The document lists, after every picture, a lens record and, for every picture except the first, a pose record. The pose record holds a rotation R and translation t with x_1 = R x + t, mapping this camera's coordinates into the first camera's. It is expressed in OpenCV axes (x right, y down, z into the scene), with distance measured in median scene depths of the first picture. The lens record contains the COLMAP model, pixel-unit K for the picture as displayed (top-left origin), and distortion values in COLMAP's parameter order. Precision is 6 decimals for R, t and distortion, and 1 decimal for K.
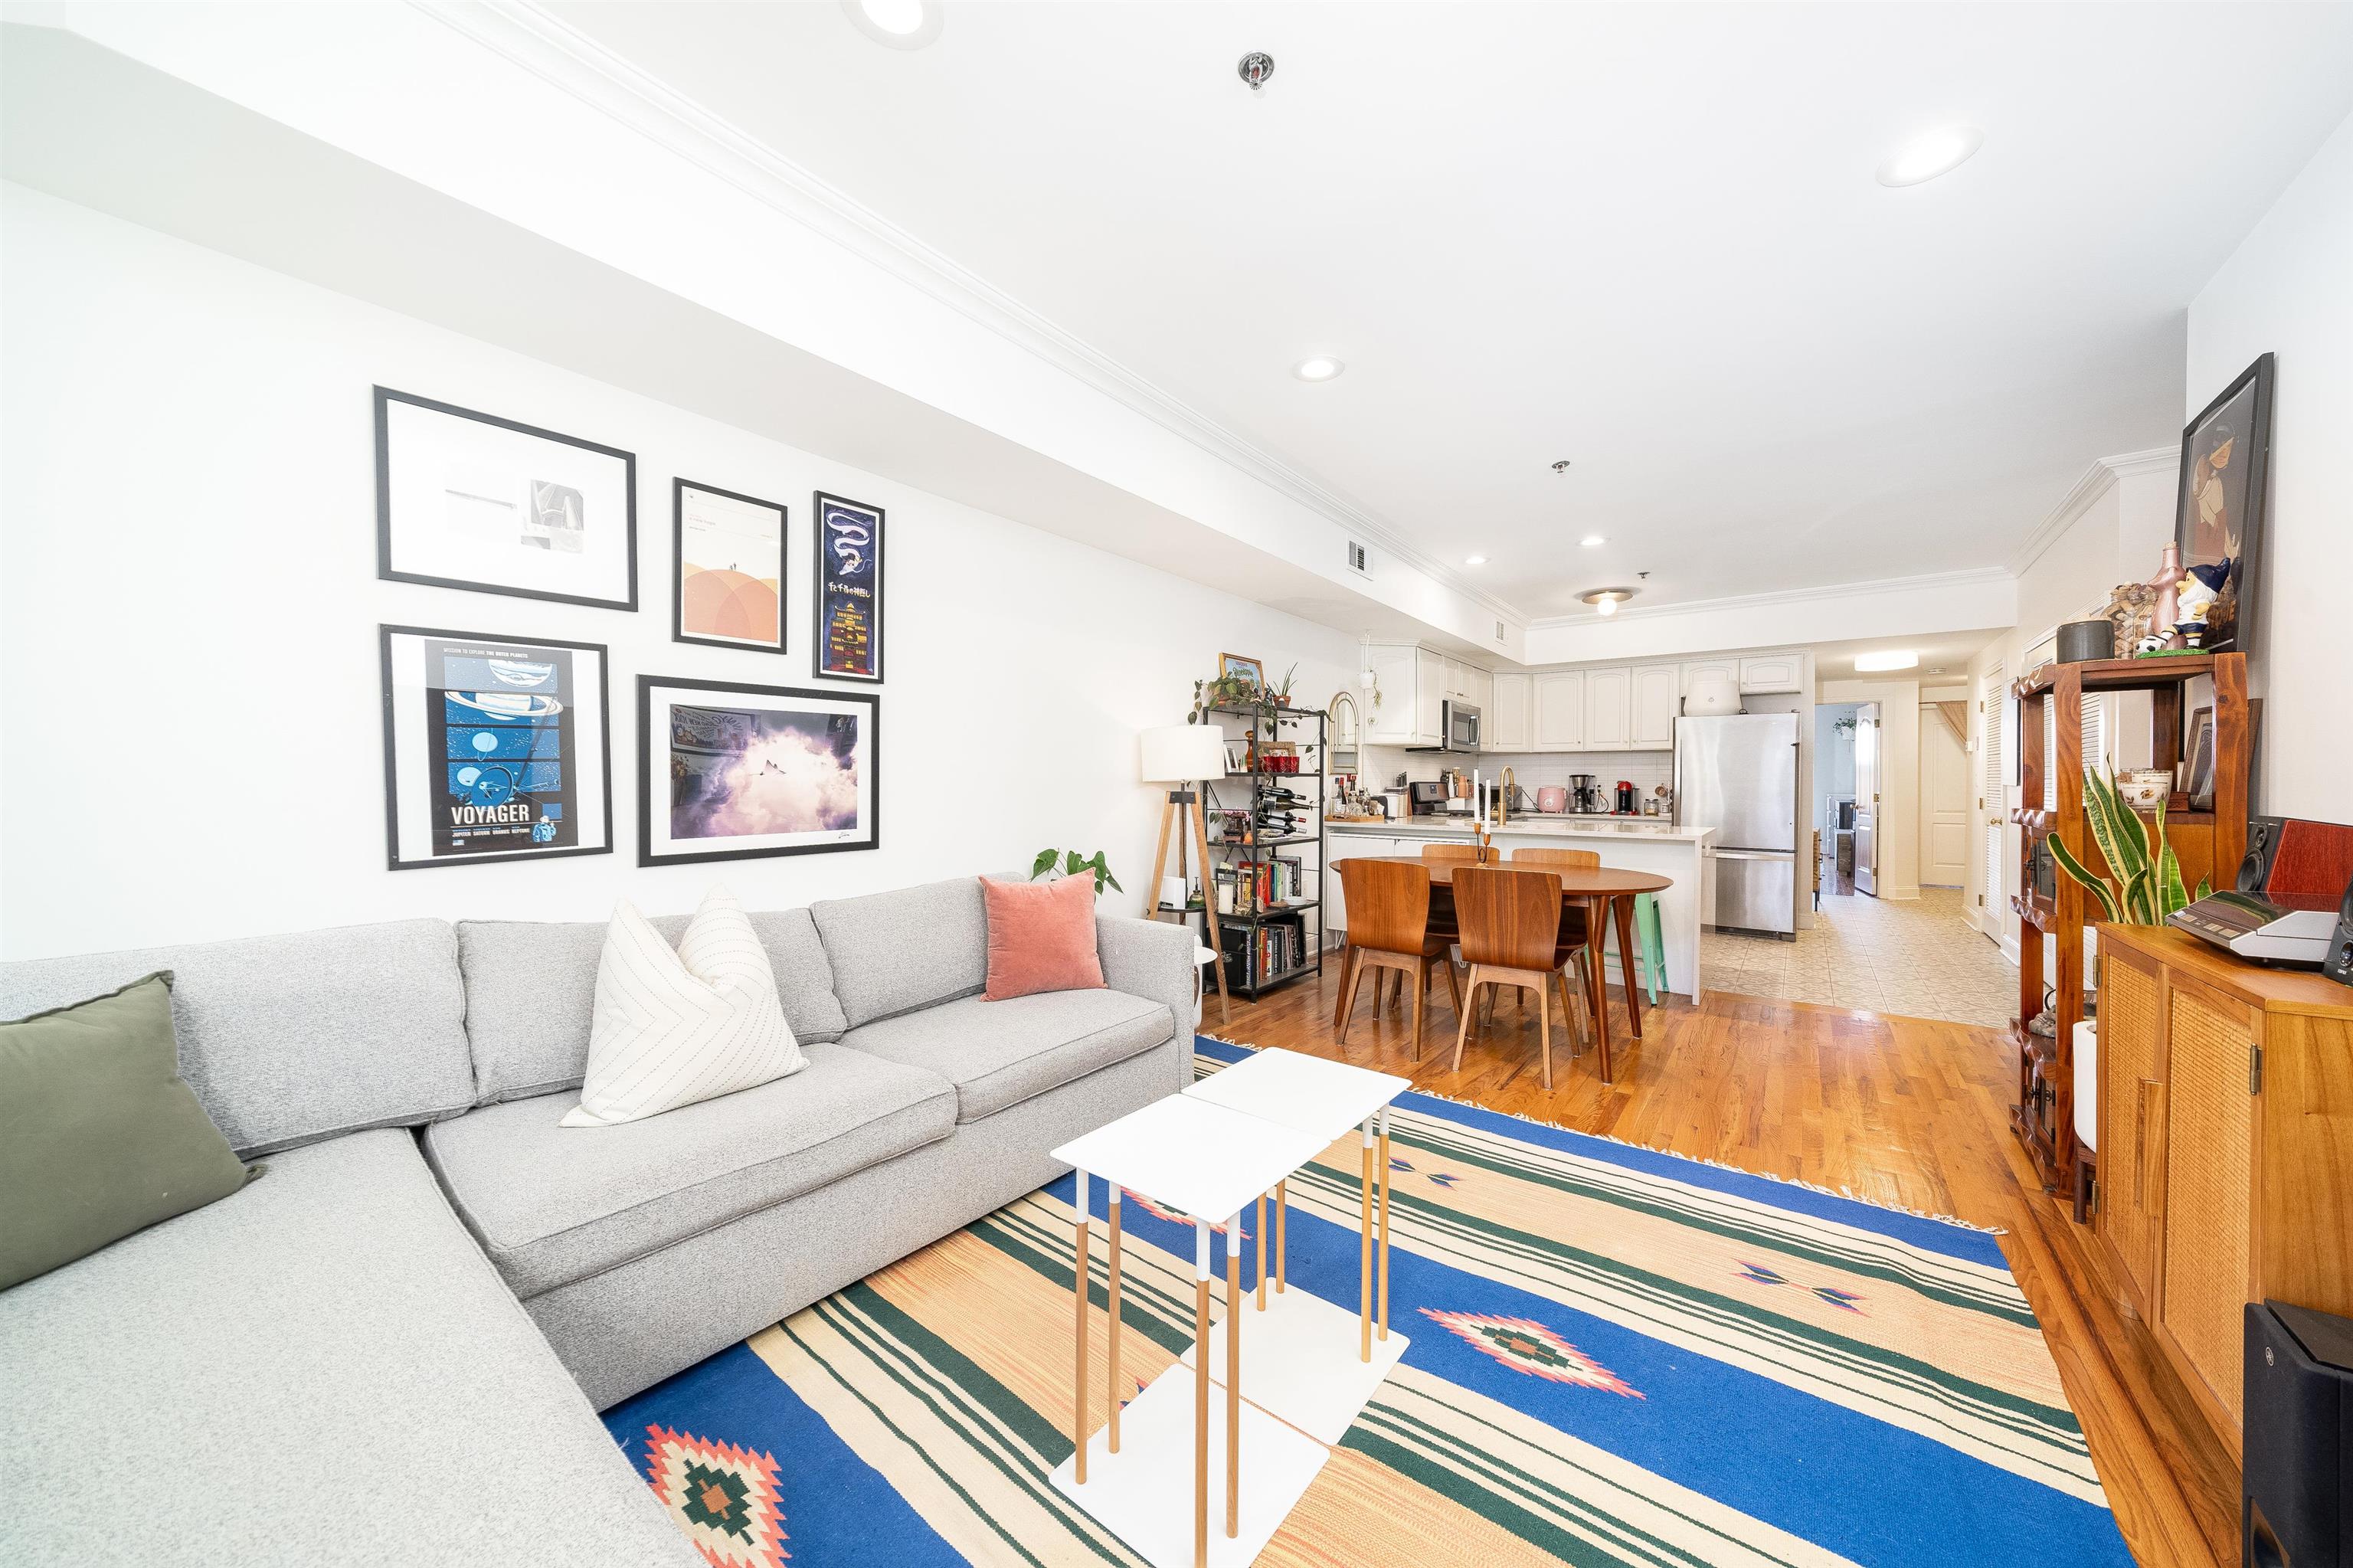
lens RADIAL K [[787.4, 0, 1169.4], [0, 787.4, 792.5], [0, 0, 1]] dist [-0.012625, 0.000012]
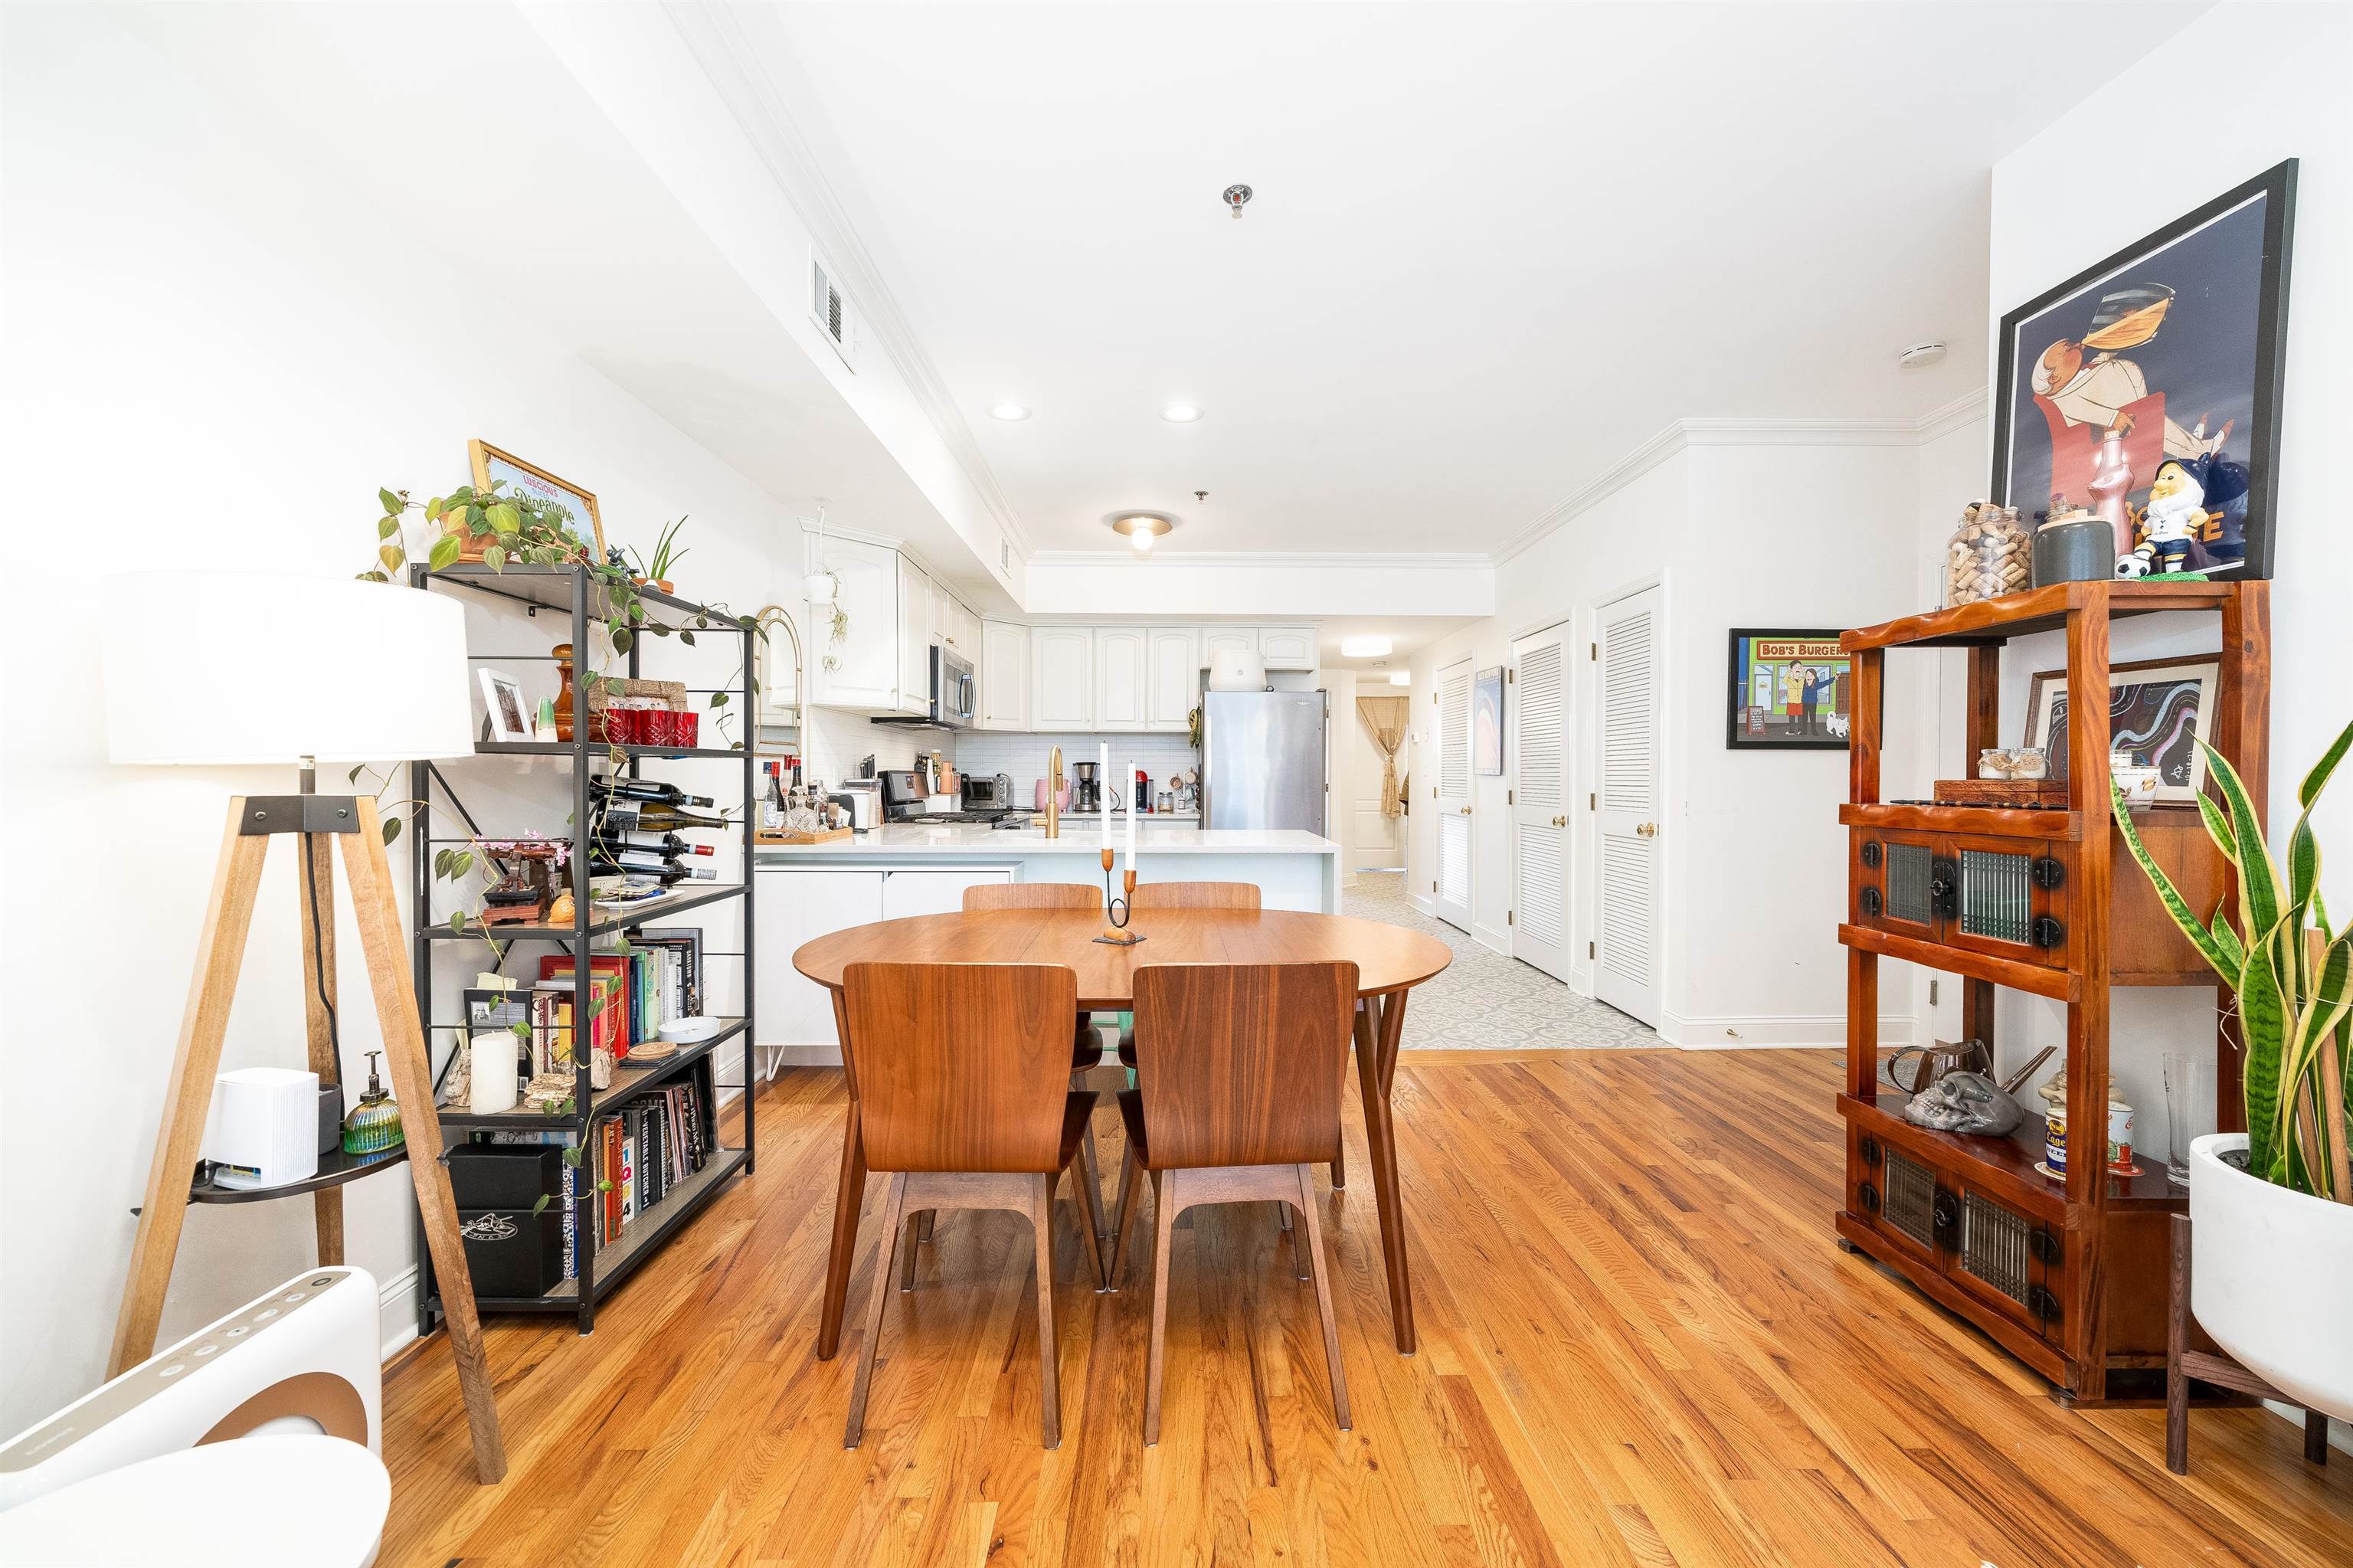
lens RADIAL K [[886.6, 0, 1183.9], [0, 886.6, 789.3], [0, 0, 1]] dist [-0.003553, -0.000203]
pose [[0.763971, -0.011342, 0.645151, 0.049225], [0.008265, 0.999935, 0.007793, -0.002940], [-0.645198, -0.000621, 0.764015, 0.429979]]
